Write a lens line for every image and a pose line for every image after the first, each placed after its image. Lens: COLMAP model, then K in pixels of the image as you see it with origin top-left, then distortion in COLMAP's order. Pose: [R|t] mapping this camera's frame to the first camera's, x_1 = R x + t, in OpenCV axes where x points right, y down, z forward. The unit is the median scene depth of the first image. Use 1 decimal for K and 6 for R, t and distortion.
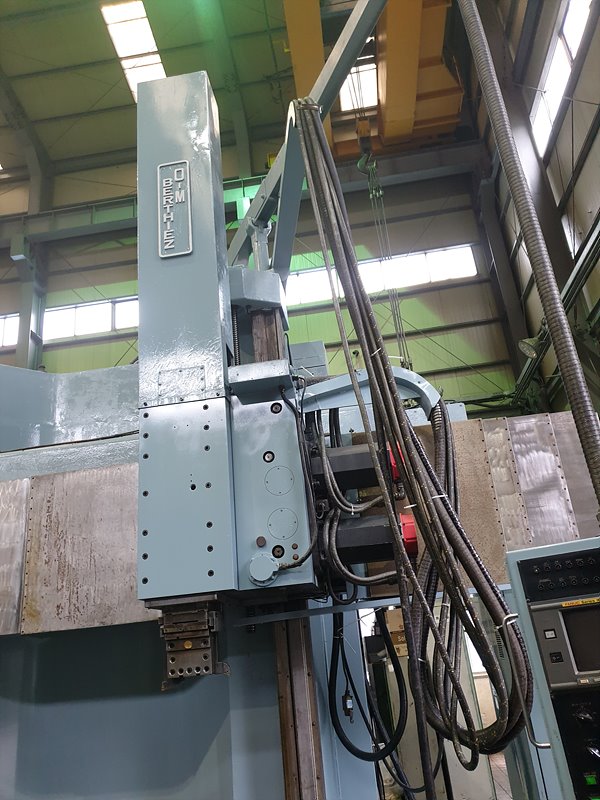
lens RADIAL K [[625.7, 0, 300.0], [0, 625.7, 400.0], [0, 0, 1]] dist [-0.002144, -0.002247]
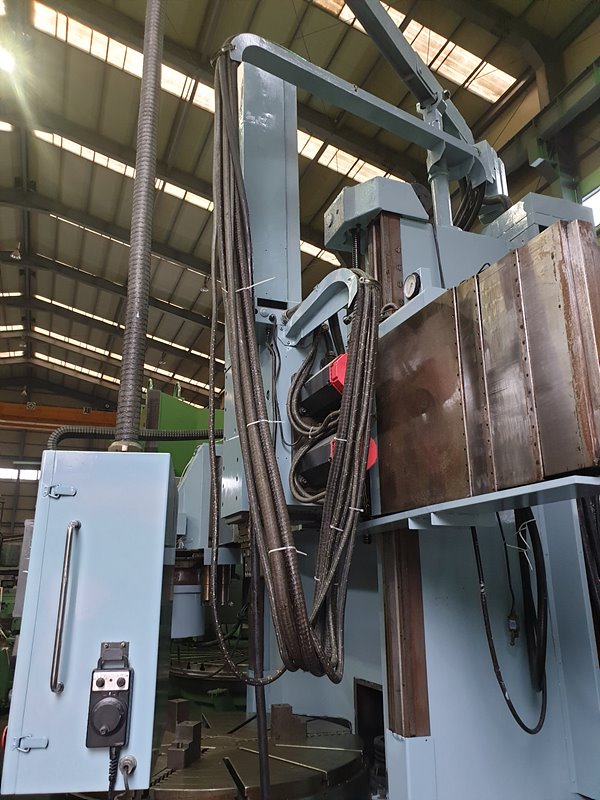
lens RADIAL K [[625.2, 0, 300.0], [0, 625.2, 400.0], [0, 0, 1]] dist [0.063385, -0.084943]
pose [[0.491052, -0.155924, -0.857062, 0.880010], [0.298248, 0.954484, -0.002767, 0.114792], [0.818484, -0.254258, 0.515205, 0.449971]]
